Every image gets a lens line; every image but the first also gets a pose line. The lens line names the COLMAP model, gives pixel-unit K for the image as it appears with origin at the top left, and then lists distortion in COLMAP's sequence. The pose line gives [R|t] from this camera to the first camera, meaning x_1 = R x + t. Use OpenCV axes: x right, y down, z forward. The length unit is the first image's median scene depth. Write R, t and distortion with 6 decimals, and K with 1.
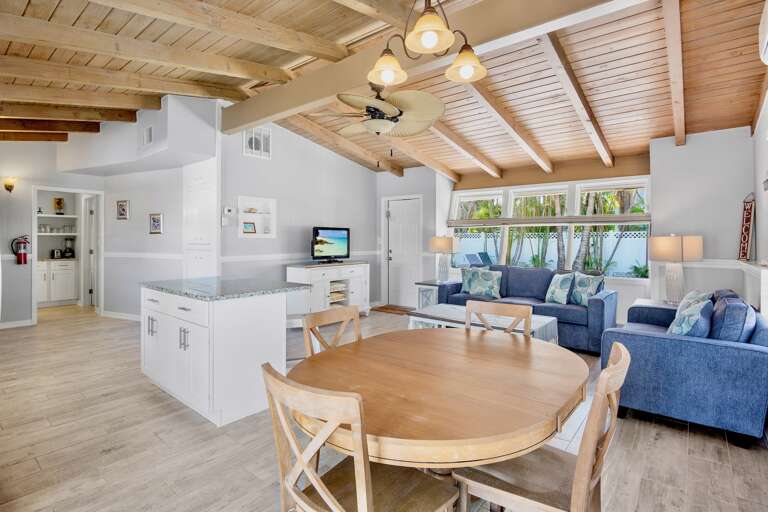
lens RADIAL K [[392.7, 0, 380.7], [0, 392.7, 236.0], [0, 0, 1]] dist [-0.006472, -0.001175]
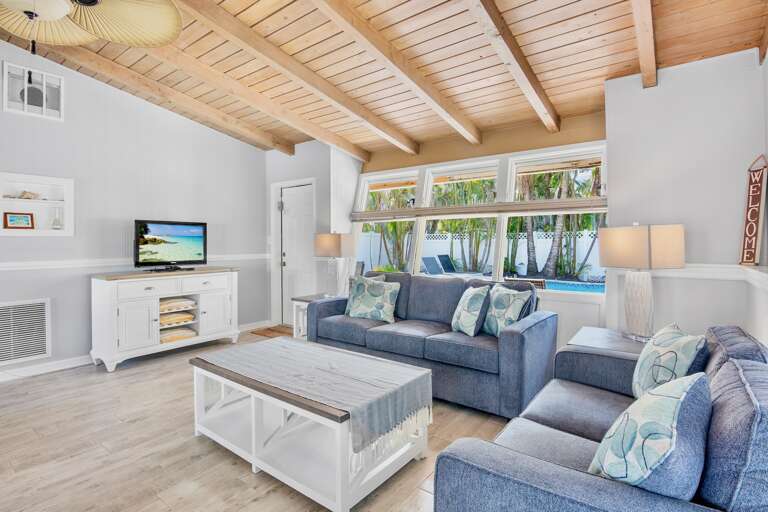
lens RADIAL K [[392.7, 0, 380.7], [0, 392.7, 236.0], [0, 0, 1]] dist [-0.006472, -0.001175]
pose [[0.999662, -0.005416, 0.025434, 0.244256], [0.005614, 0.999954, -0.007734, 0.013075], [-0.025391, 0.007874, 0.999647, 0.293853]]
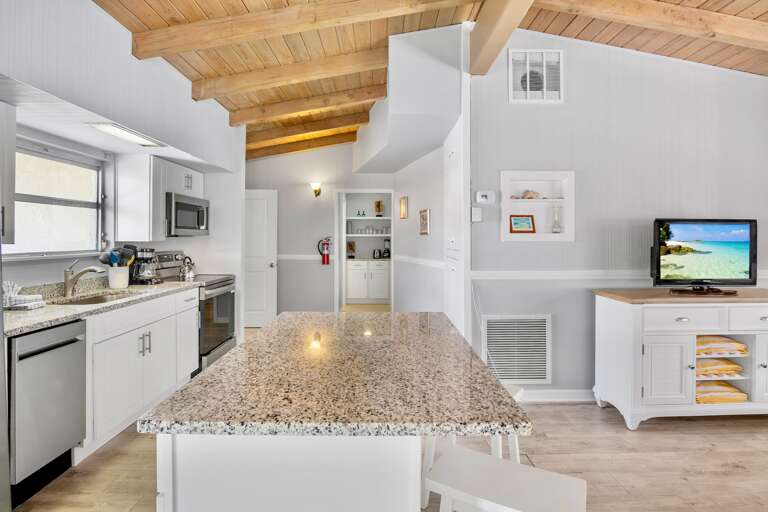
lens RADIAL K [[392.7, 0, 380.7], [0, 392.7, 236.0], [0, 0, 1]] dist [-0.006472, -0.001175]
pose [[0.643299, -0.002382, -0.765612, -0.015994], [0.000959, 0.999997, -0.002306, -0.001170], [0.765615, 0.000749, 0.643299, 0.416667]]
